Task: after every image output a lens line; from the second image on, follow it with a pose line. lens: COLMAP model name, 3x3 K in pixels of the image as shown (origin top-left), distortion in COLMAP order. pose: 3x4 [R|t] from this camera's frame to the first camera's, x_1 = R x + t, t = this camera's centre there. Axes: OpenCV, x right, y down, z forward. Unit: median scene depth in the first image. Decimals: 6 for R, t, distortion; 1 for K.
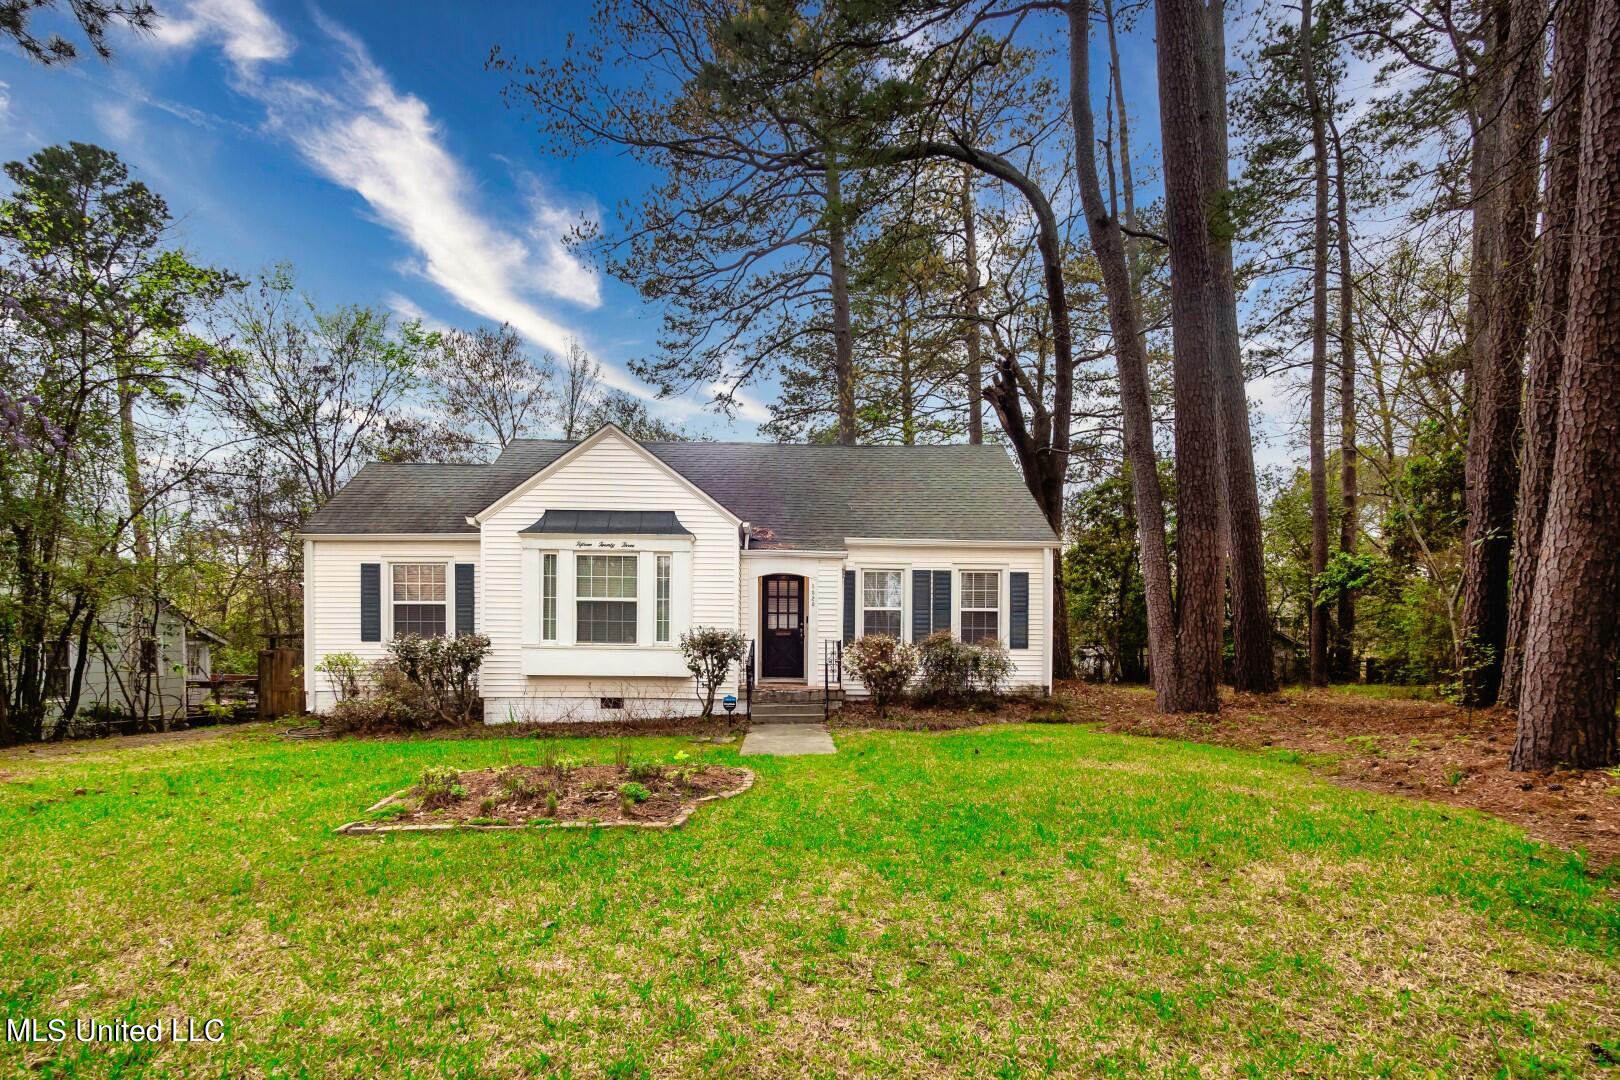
lens RADIAL K [[754.8, 0, 810.0], [0, 754.8, 540.0], [0, 0, 1]] dist [0.001146, 0.000638]
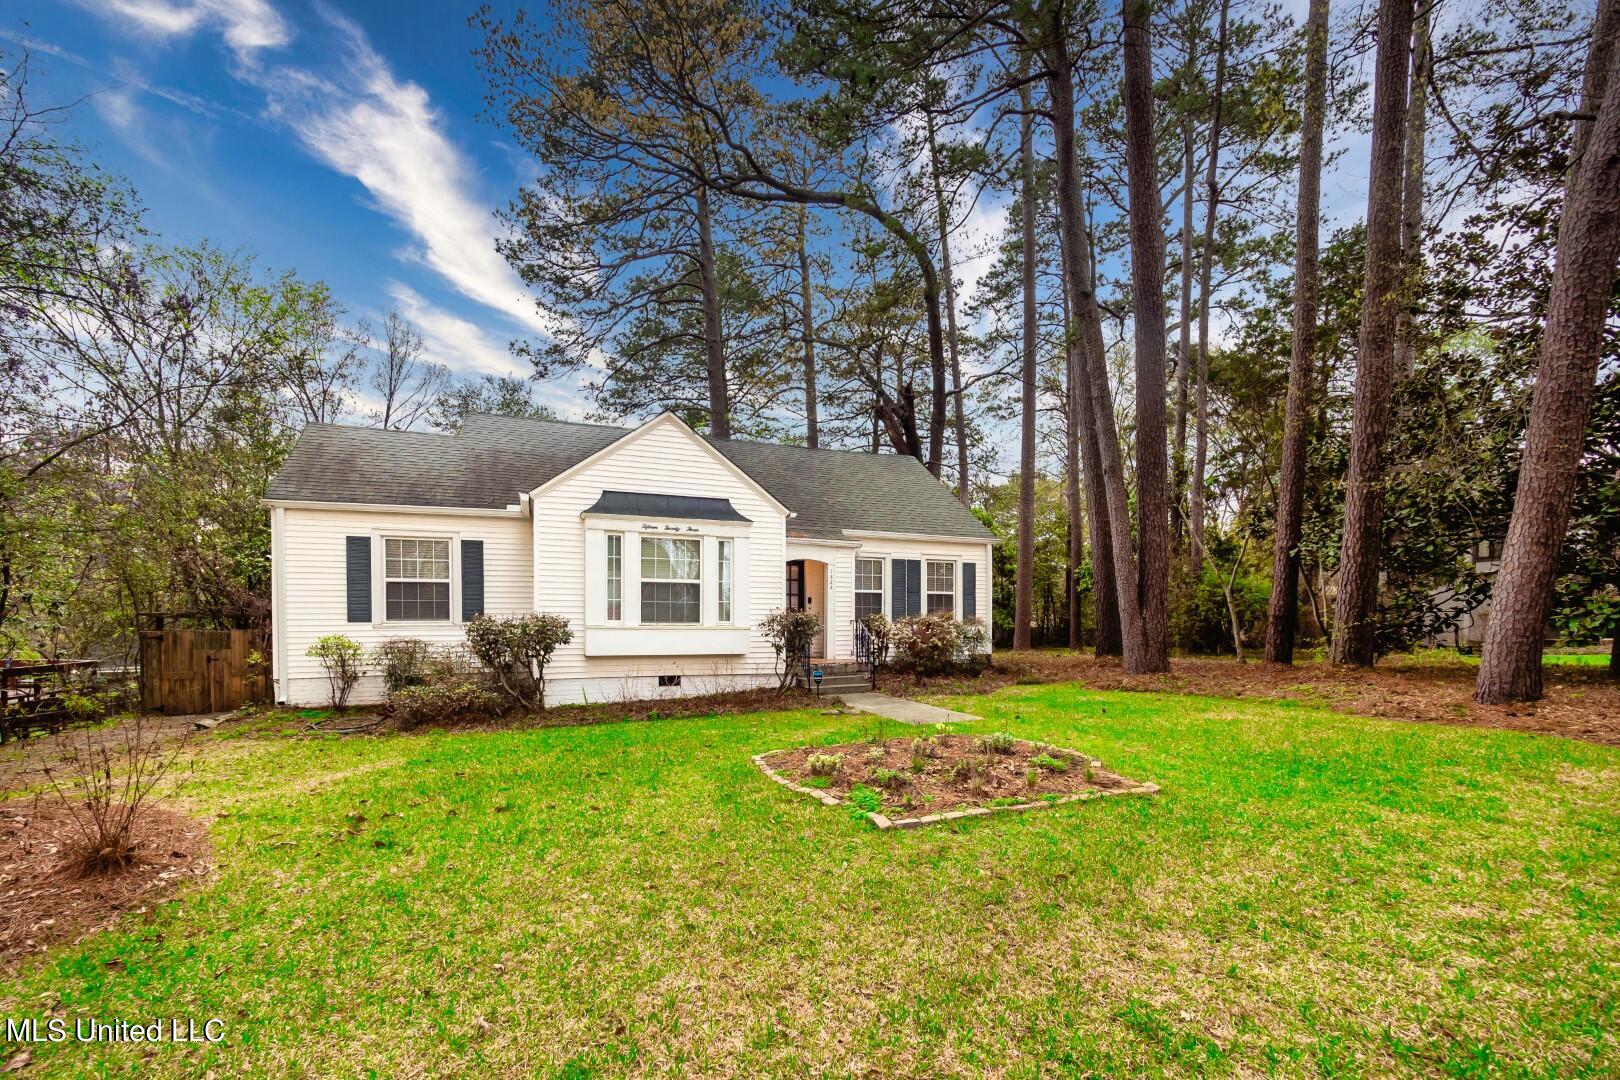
lens RADIAL K [[656.7, 0, 802.2], [0, 656.7, 531.9], [0, 0, 1]] dist [-0.002800, -0.000580]
pose [[0.942431, 0.038472, 0.332181, -0.389317], [-0.041421, 0.999140, 0.001799, 0.002164], [-0.331826, -0.015455, 0.943214, 0.090797]]
